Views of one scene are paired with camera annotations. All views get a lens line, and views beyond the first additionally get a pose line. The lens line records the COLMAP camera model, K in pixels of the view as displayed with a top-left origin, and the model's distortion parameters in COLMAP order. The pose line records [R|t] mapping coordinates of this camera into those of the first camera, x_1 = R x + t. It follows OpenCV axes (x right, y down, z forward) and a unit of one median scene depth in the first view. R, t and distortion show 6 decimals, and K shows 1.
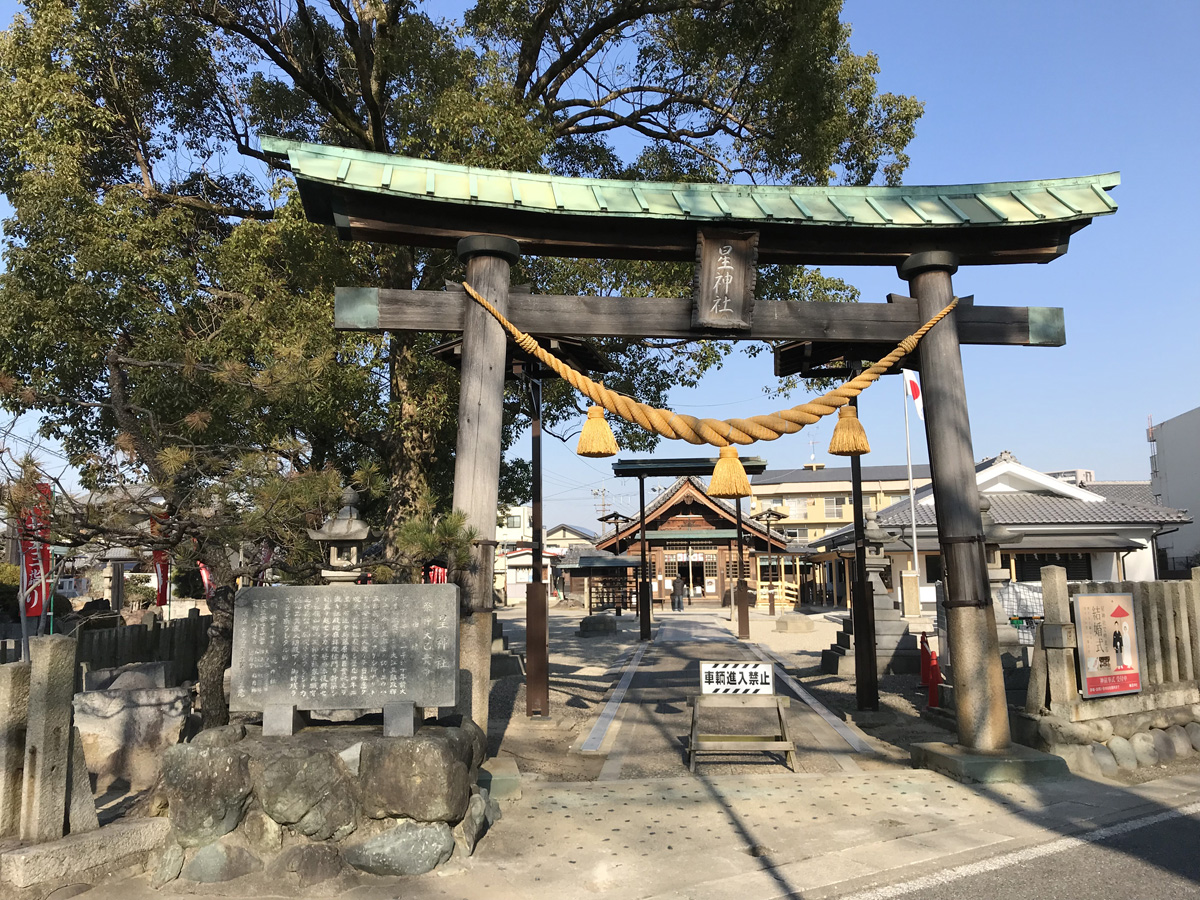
lens RADIAL K [[957.0, 0, 600.0], [0, 957.0, 450.0], [0, 0, 1]] dist [0.004764, 0.000361]
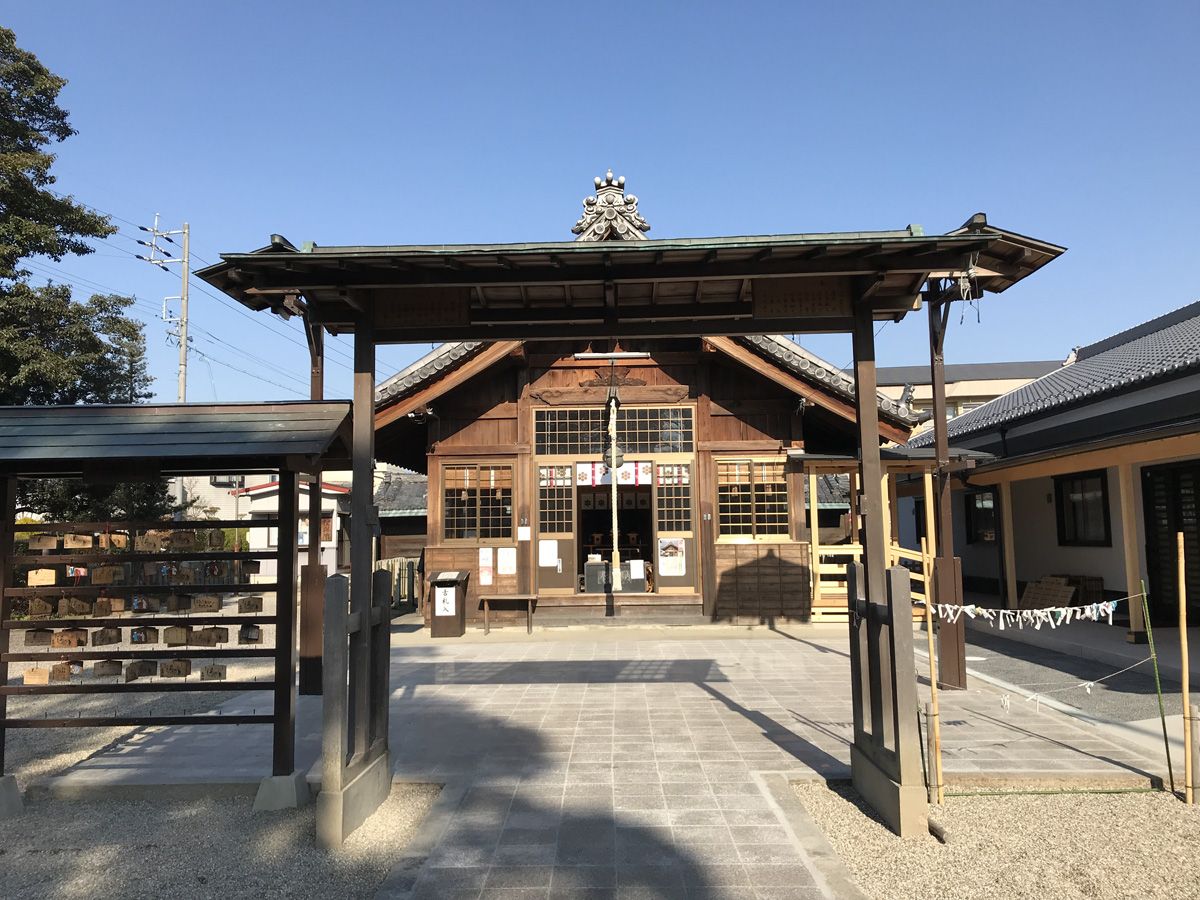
lens RADIAL K [[957.0, 0, 600.0], [0, 957.0, 450.0], [0, 0, 1]] dist [0.004764, 0.000361]
pose [[0.997732, 0.001536, 0.067298, 0.066772], [-0.004319, 0.999140, 0.041236, 0.089717], [-0.067177, -0.041433, 0.996880, 0.663179]]
